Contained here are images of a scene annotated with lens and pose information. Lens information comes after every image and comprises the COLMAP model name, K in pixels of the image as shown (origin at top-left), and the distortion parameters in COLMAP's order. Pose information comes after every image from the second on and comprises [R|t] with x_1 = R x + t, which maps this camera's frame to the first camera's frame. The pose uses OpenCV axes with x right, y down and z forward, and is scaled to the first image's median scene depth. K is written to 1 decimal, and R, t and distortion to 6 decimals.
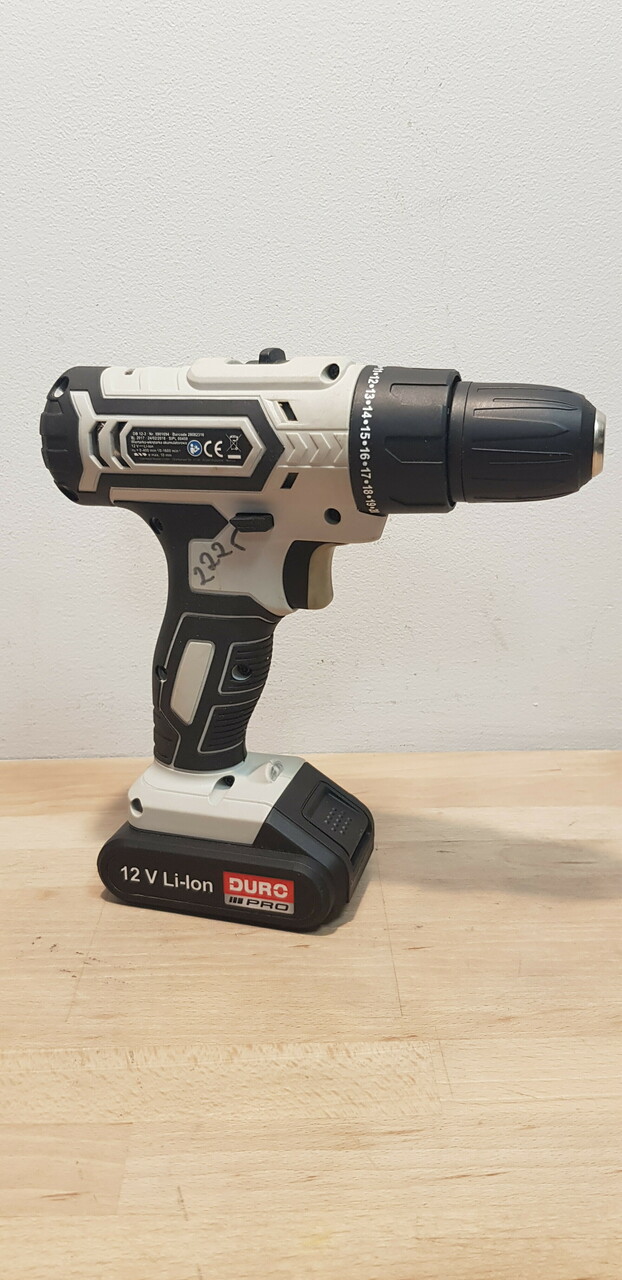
lens RADIAL K [[1038.8, 0, 357.2], [0, 1038.8, 654.8], [0, 0, 1]] dist [0.038439, -0.108164]
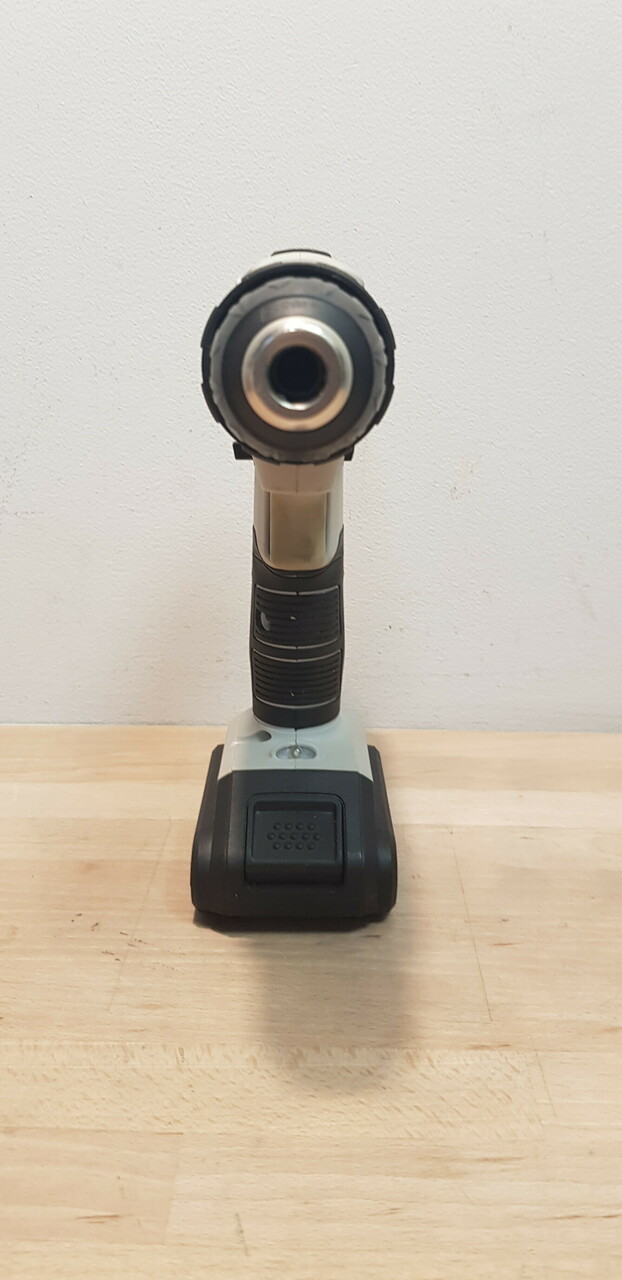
lens RADIAL K [[1038.8, 0, 341.4], [0, 1038.8, 644.1], [0, 0, 1]] dist [0.038439, -0.108164]
pose [[0.998378, 0.026124, -0.050588, -0.035620], [-0.026476, 0.999630, -0.006306, 0.032990], [0.050405, 0.007635, 0.998700, 0.099318]]
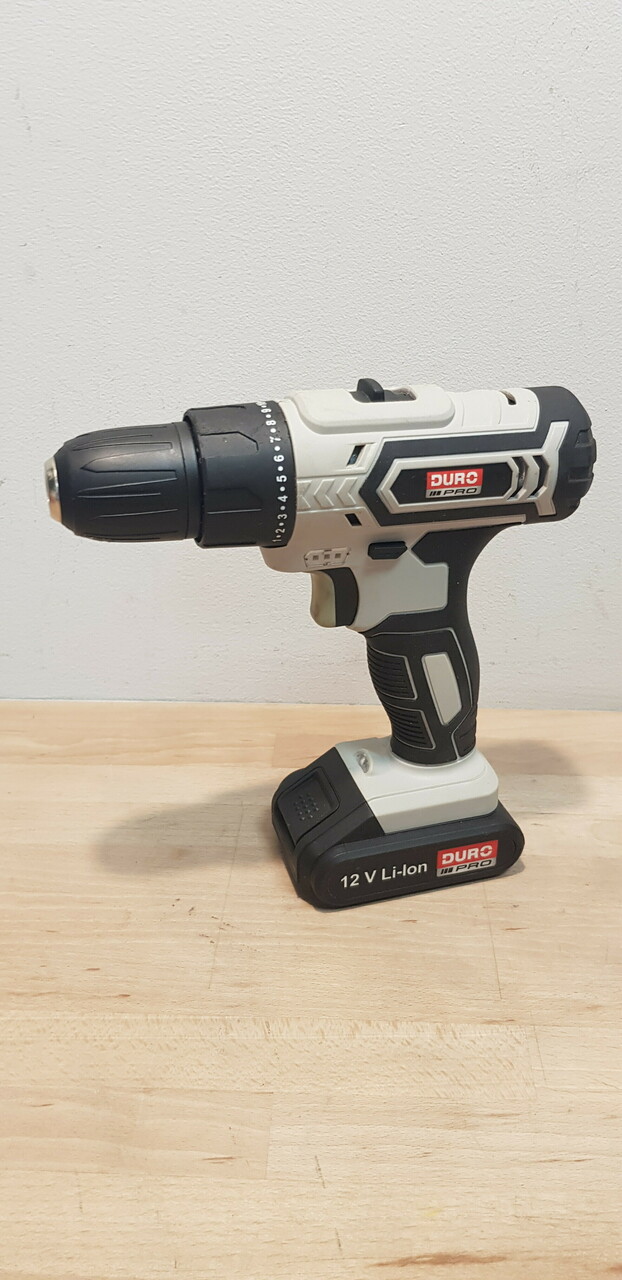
lens RADIAL K [[1038.8, 0, 358.1], [0, 1038.8, 683.6], [0, 0, 1]] dist [0.038439, -0.108164]
pose [[0.997656, 0.041413, -0.054478, -0.050627], [-0.029538, 0.978717, 0.203078, -0.168967], [0.061728, -0.200993, 0.977646, -0.039457]]
